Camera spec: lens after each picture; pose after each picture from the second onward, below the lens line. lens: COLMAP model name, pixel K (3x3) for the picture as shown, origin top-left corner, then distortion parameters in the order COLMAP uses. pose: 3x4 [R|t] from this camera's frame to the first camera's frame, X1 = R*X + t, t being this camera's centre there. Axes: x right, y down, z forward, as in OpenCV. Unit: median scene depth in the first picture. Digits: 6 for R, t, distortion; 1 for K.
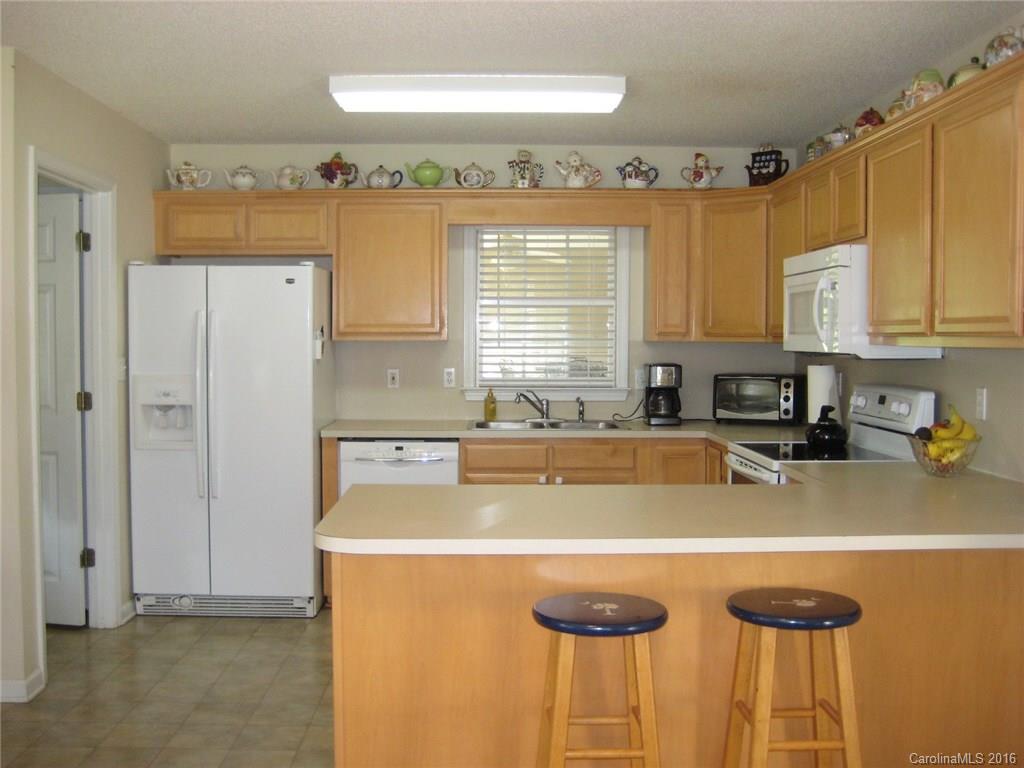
lens RADIAL K [[1073.6, 0, 509.3], [0, 1073.6, 392.5], [0, 0, 1]] dist [-0.099408, 0.000000]
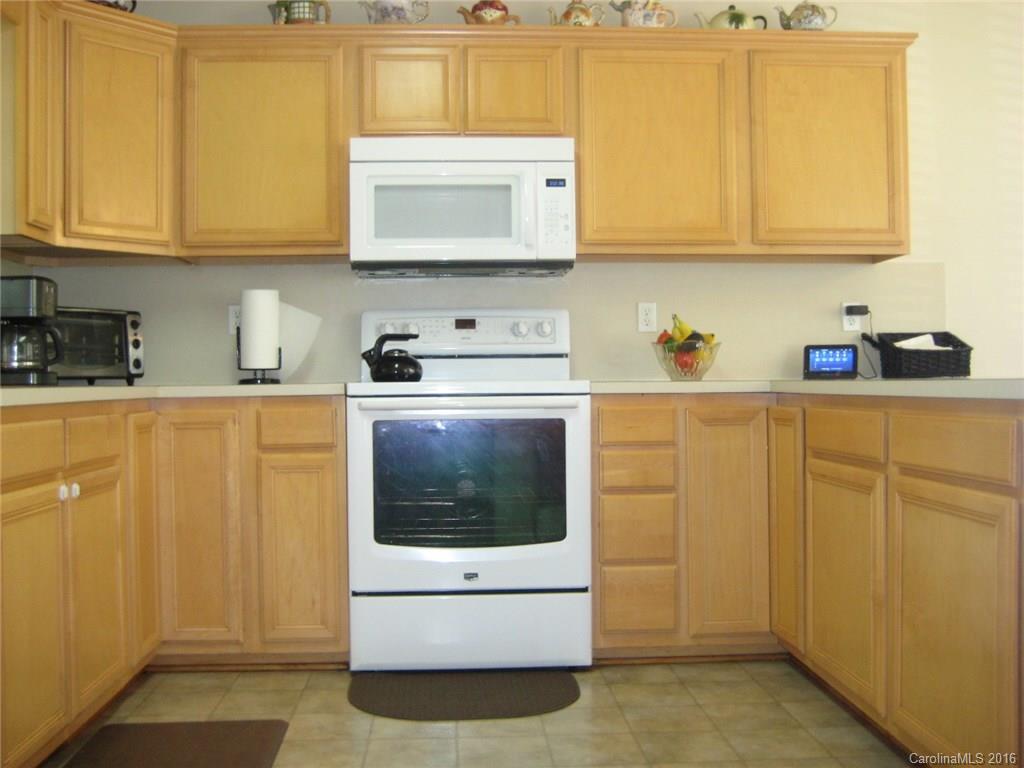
lens RADIAL K [[1073.6, 0, 510.3], [0, 1073.6, 381.9], [0, 0, 1]] dist [-0.099408, 0.000000]
pose [[-0.035306, -0.003519, 0.999370, -0.420446], [0.063629, 0.997957, 0.005762, 0.040918], [-0.997349, 0.063793, -0.035010, 0.788331]]
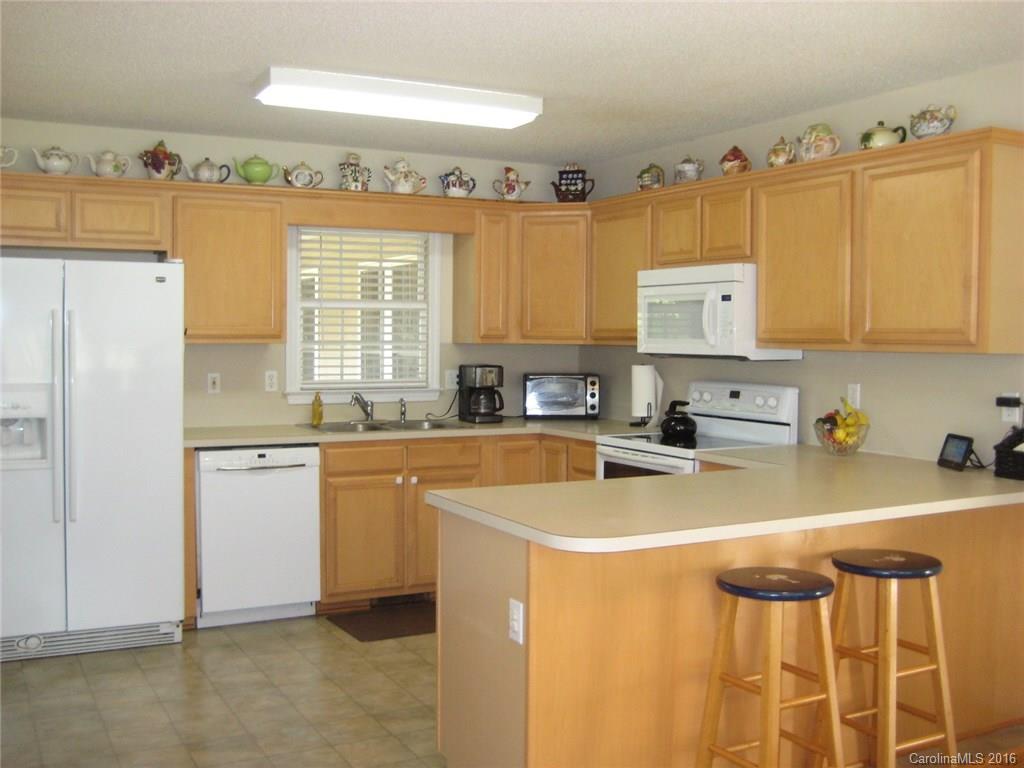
lens RADIAL K [[1073.6, 0, 514.7], [0, 1073.6, 388.0], [0, 0, 1]] dist [-0.099408, 0.000000]
pose [[0.889216, -0.019350, 0.457077, -0.321594], [0.019691, 0.999798, 0.004017, -0.007779], [-0.457063, 0.005429, 0.889418, 0.045176]]
